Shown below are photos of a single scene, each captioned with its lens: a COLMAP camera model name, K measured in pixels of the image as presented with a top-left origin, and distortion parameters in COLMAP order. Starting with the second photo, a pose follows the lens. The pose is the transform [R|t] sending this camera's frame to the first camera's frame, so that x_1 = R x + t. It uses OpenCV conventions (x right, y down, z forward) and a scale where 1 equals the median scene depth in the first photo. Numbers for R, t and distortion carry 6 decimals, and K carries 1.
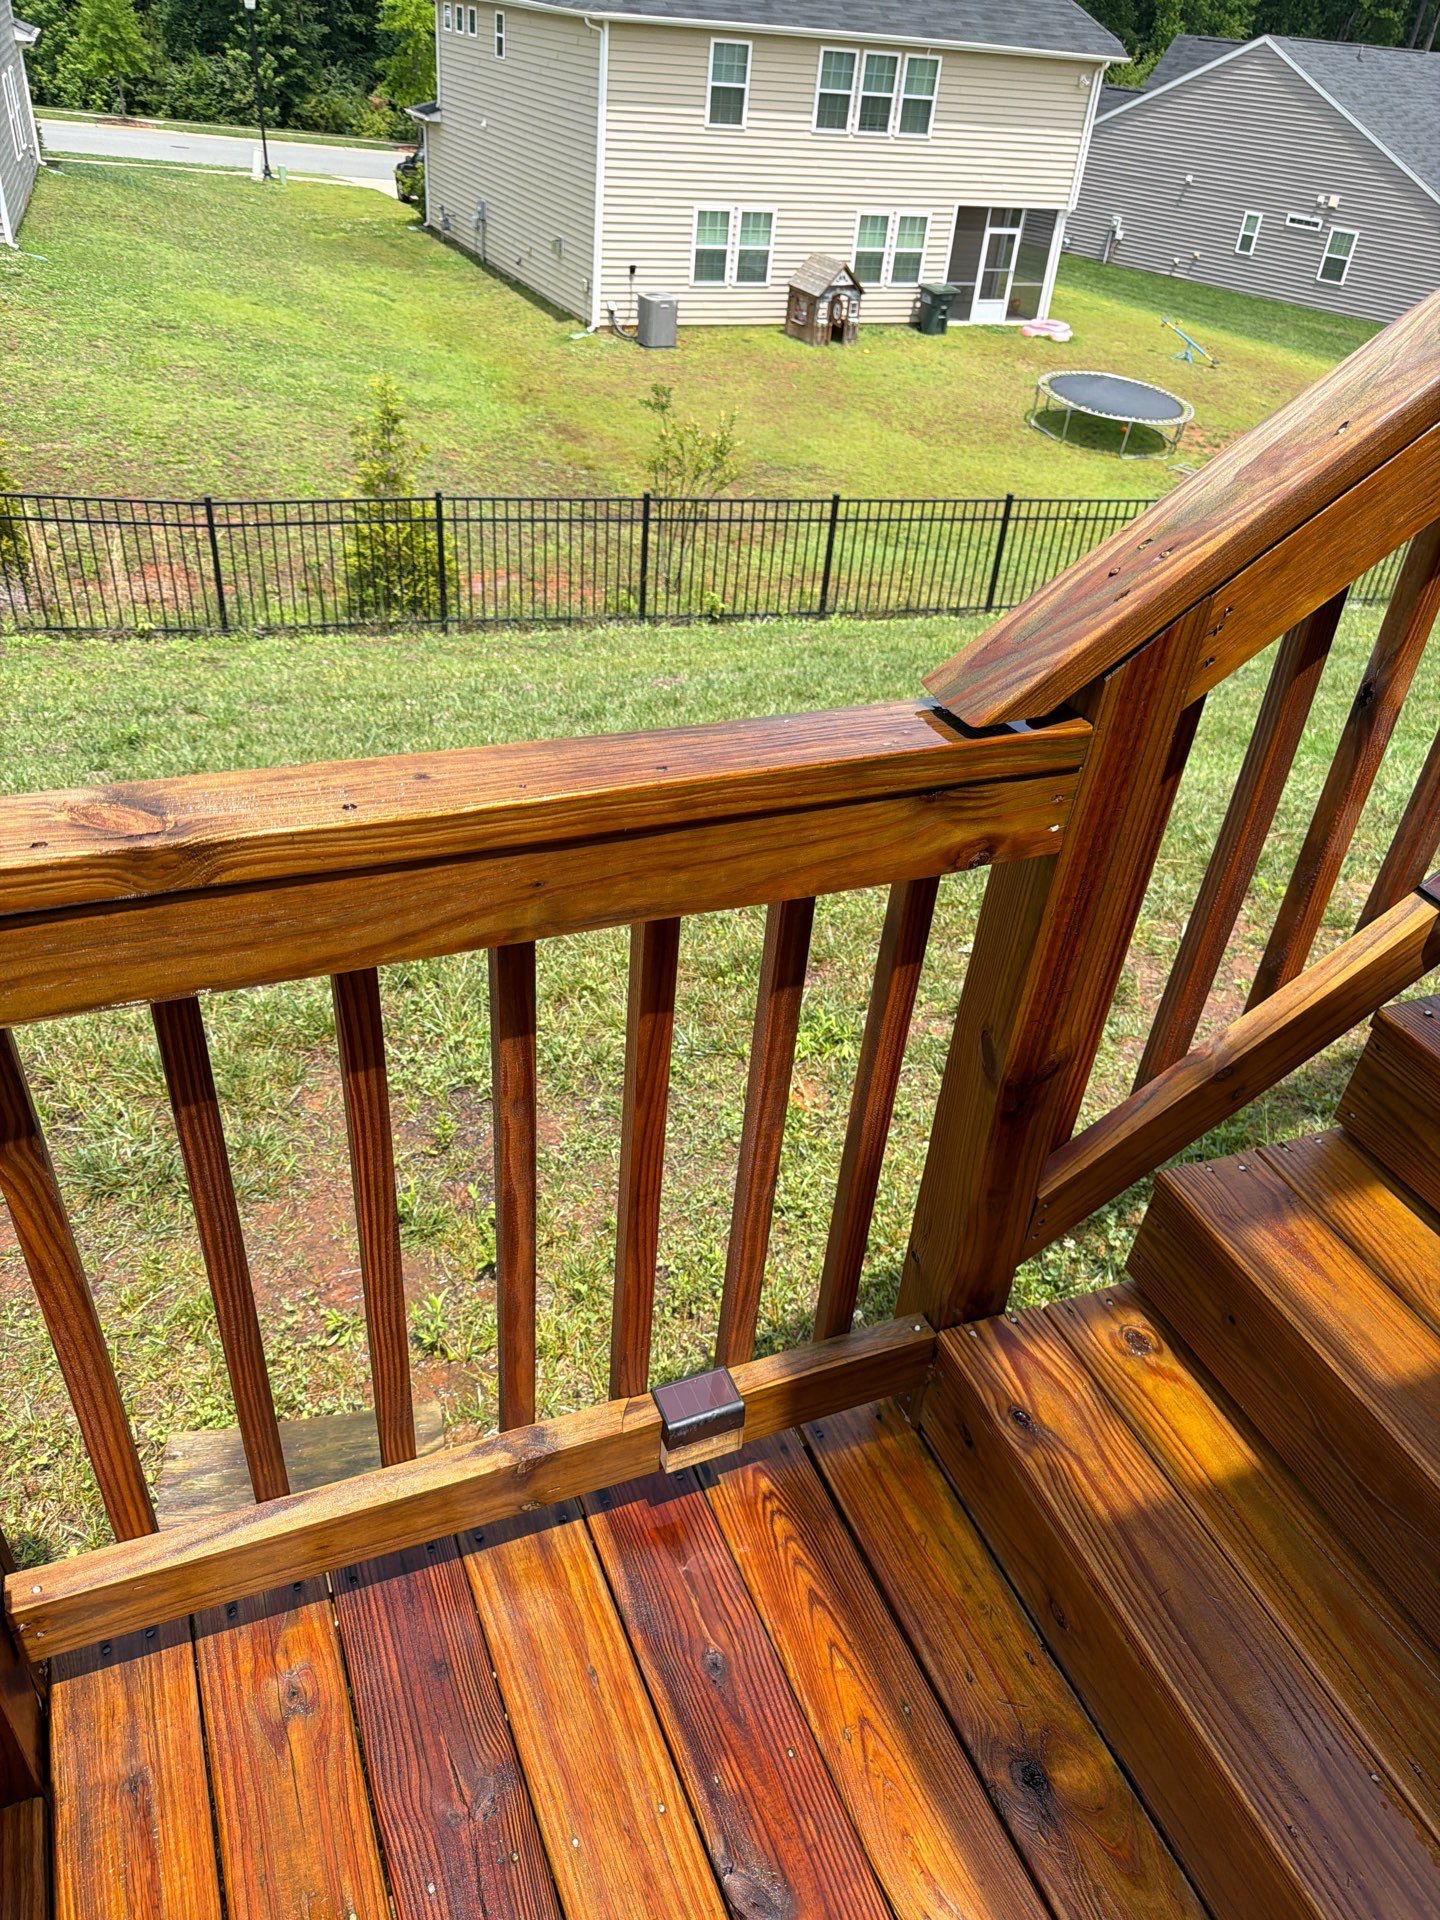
lens RADIAL K [[1378.4, 0, 705.9], [0, 1378.4, 966.4], [0, 0, 1]] dist [0.055427, -0.073629]
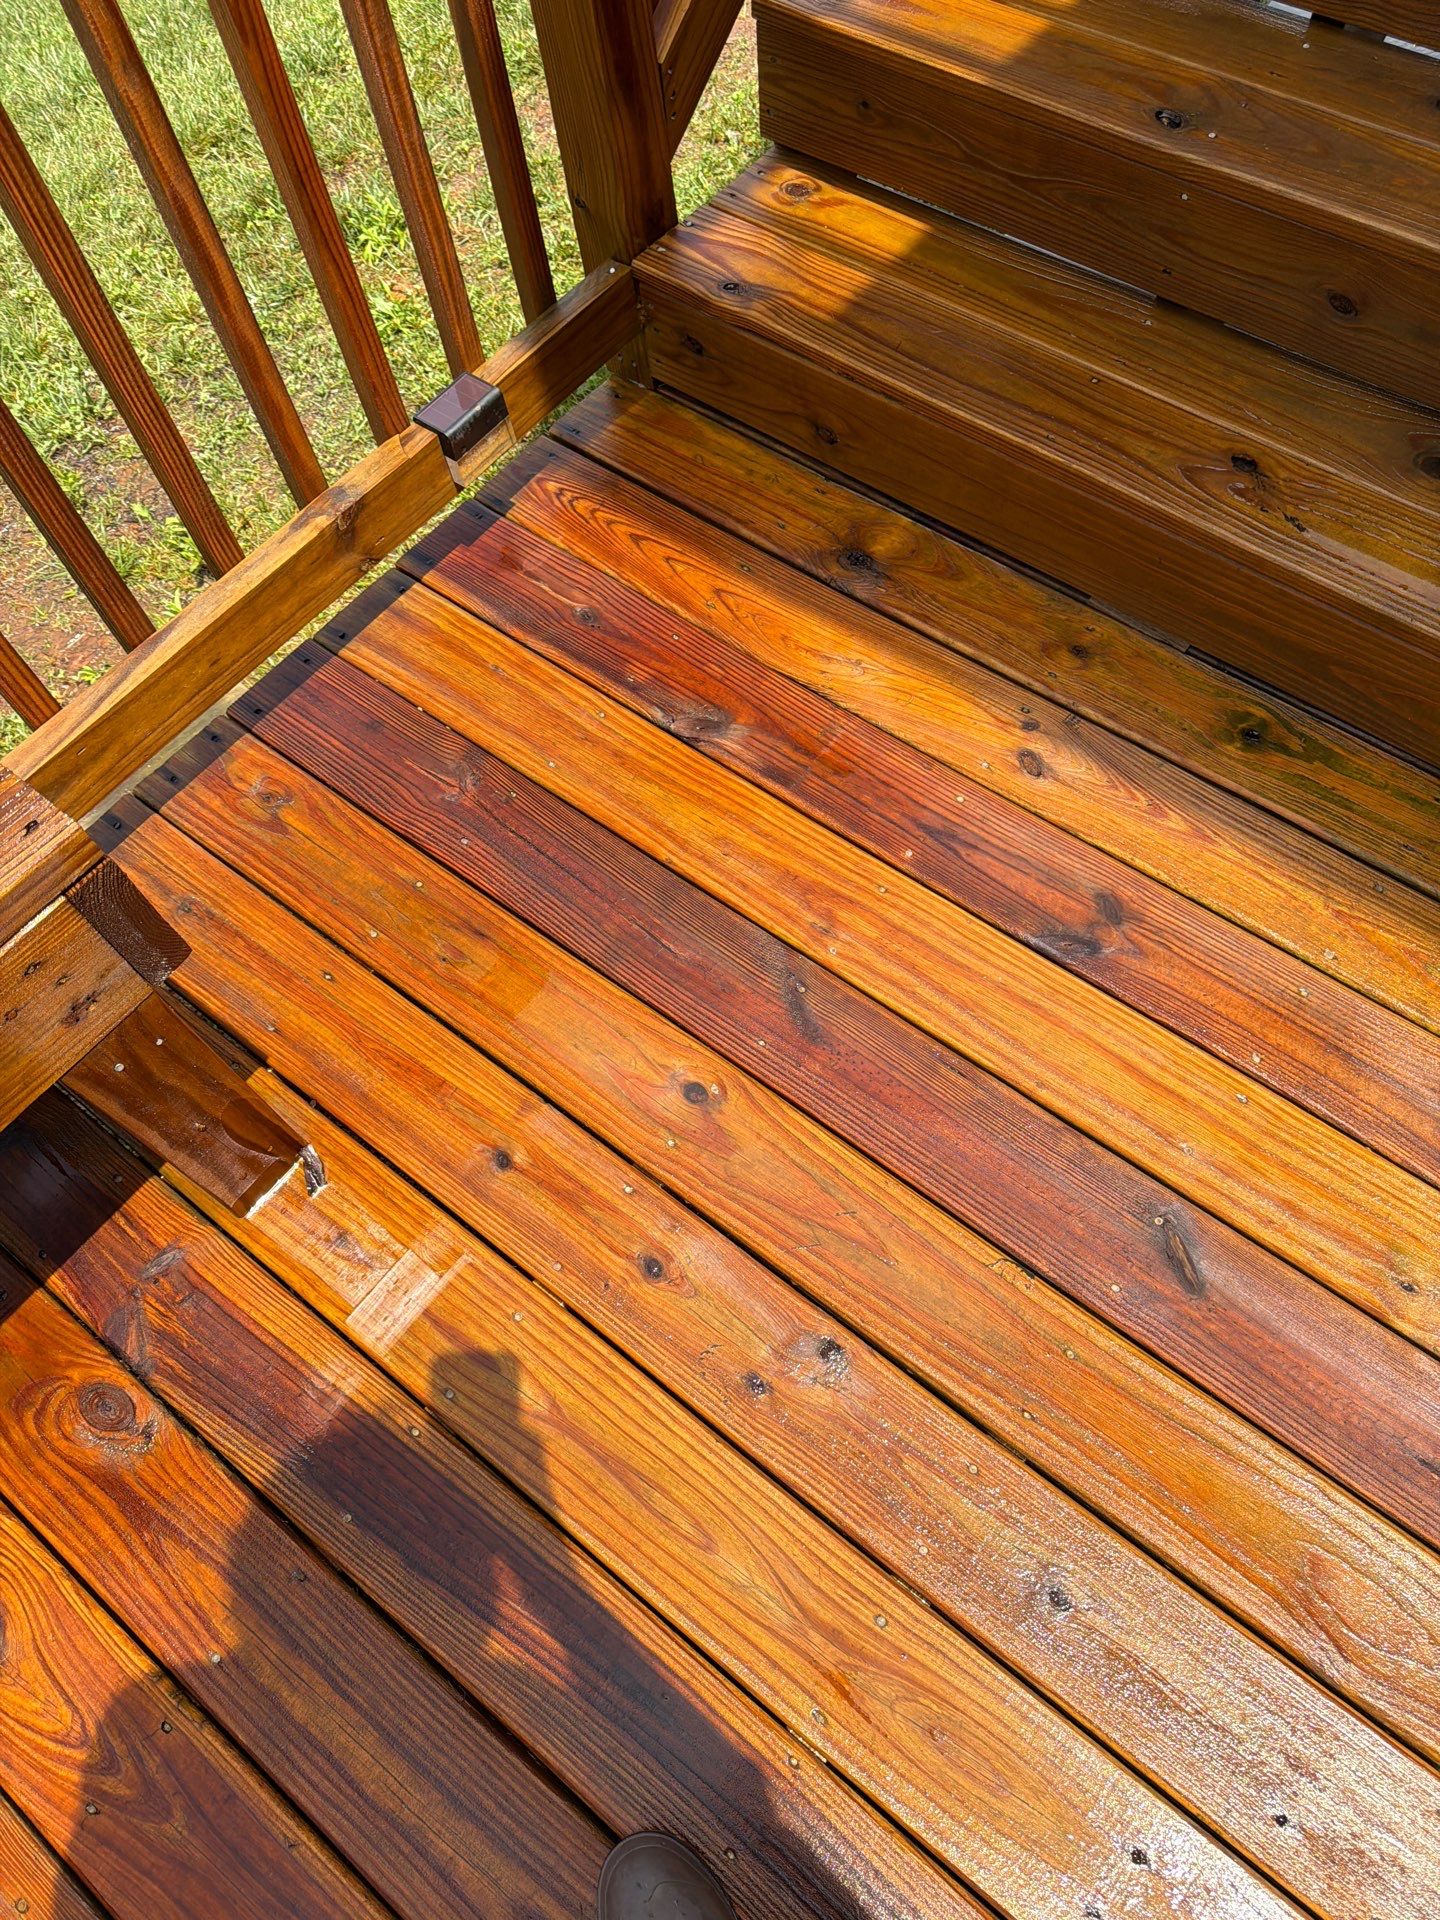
lens RADIAL K [[1378.4, 0, 725.3], [0, 1378.4, 969.3], [0, 0, 1]] dist [0.055427, -0.073629]
pose [[0.858472, -0.500879, 0.110207, -0.161271], [0.403904, 0.792722, 0.456567, 0.254969], [-0.316048, -0.347437, 0.882837, -0.130020]]
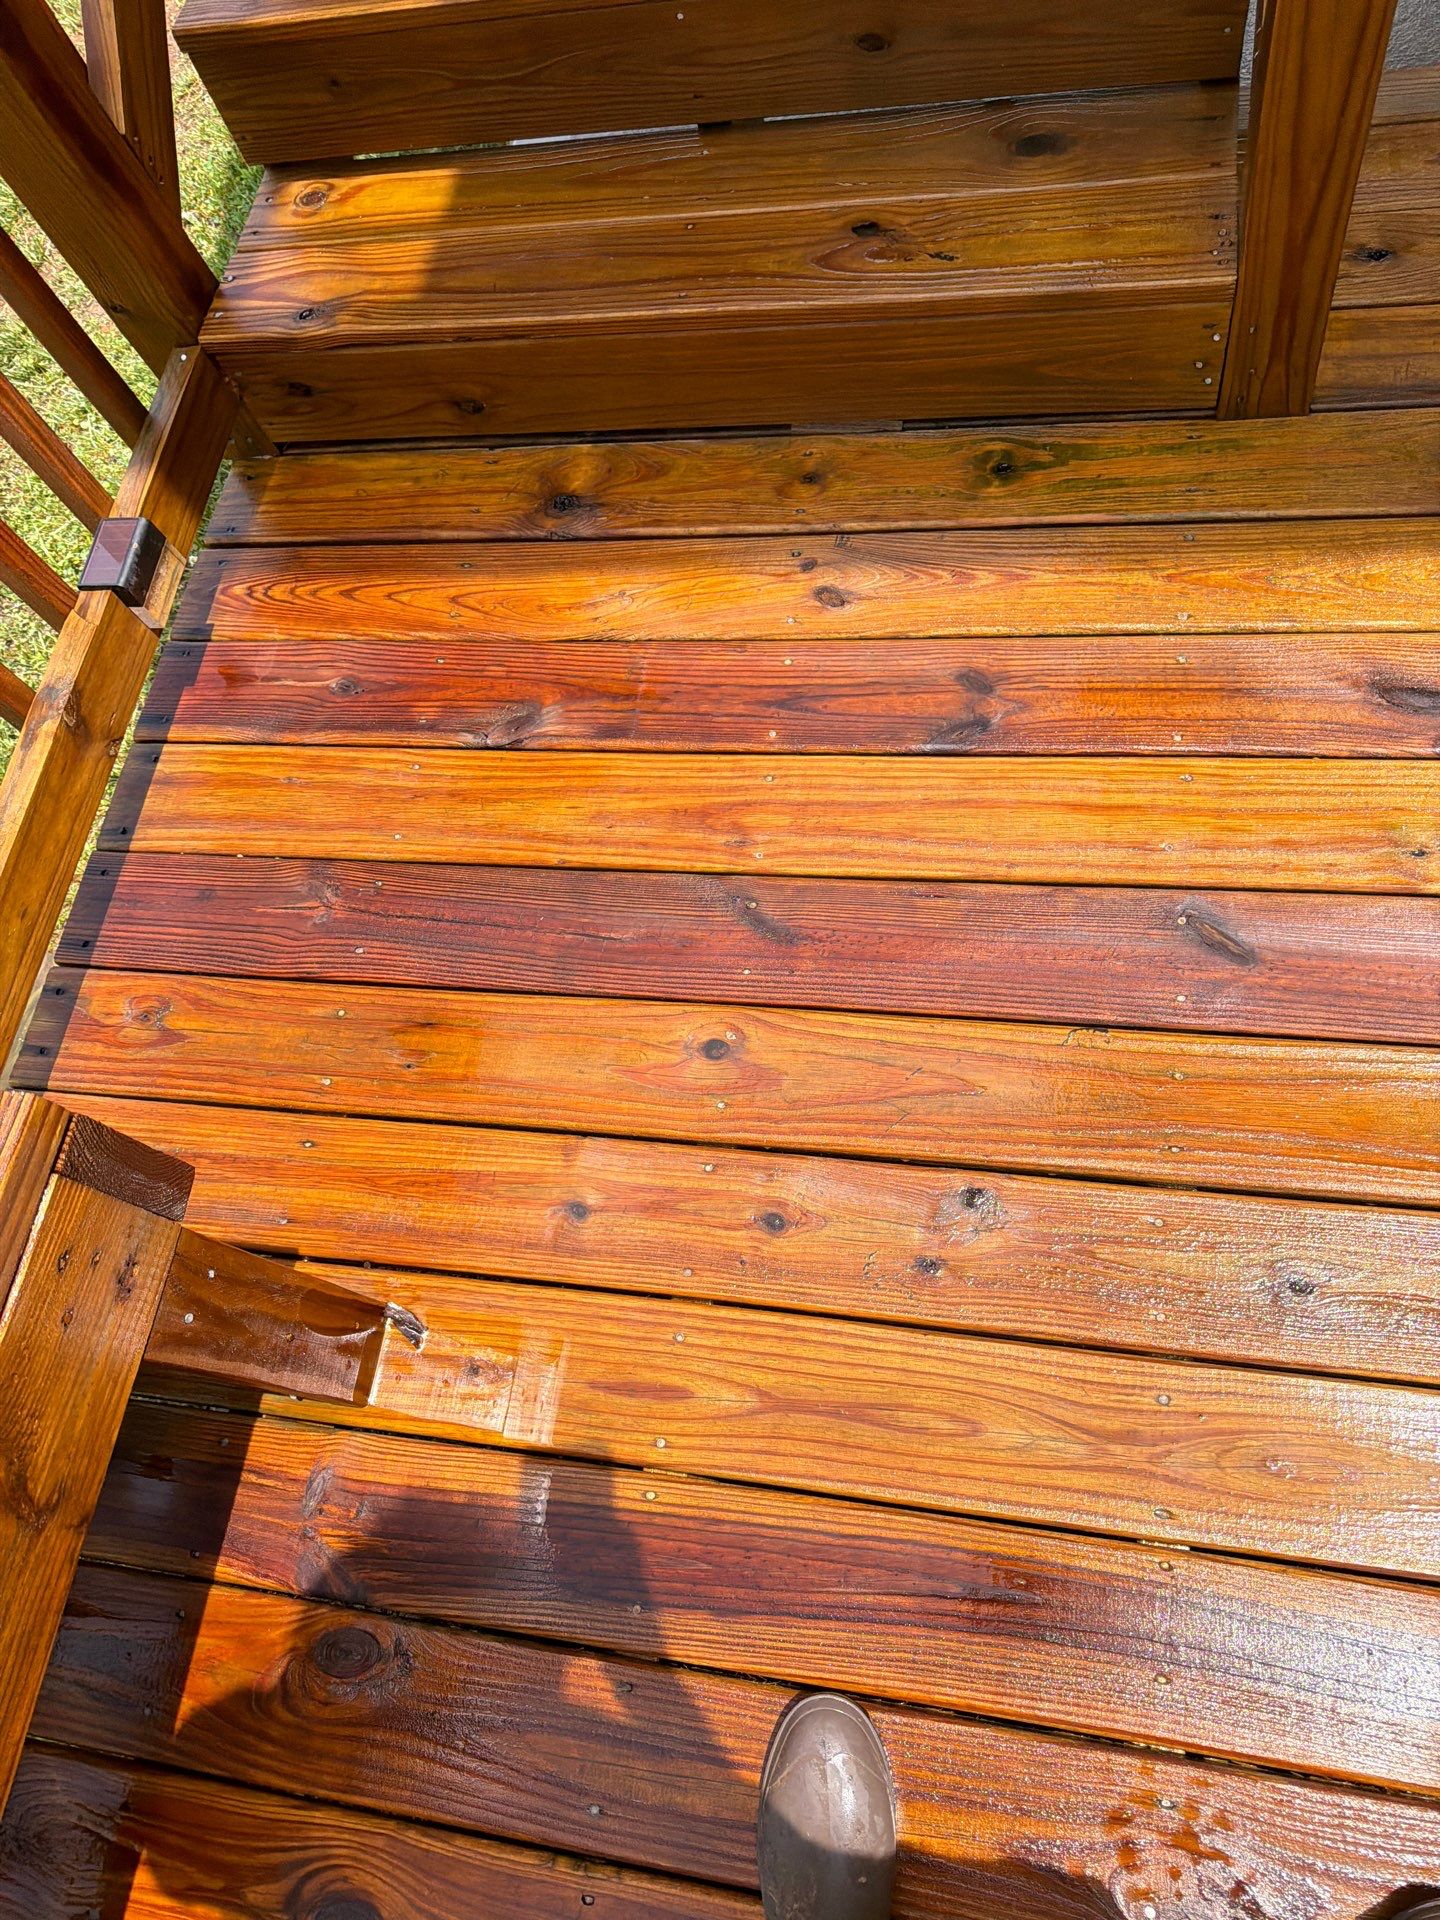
lens RADIAL K [[1378.4, 0, 722.2], [0, 1378.4, 974.8], [0, 0, 1]] dist [0.055427, -0.073629]
pose [[0.477921, -0.859639, 0.180587, -0.233766], [0.693777, 0.495501, 0.522640, 0.247213], [-0.538763, -0.124493, 0.833208, -0.079553]]
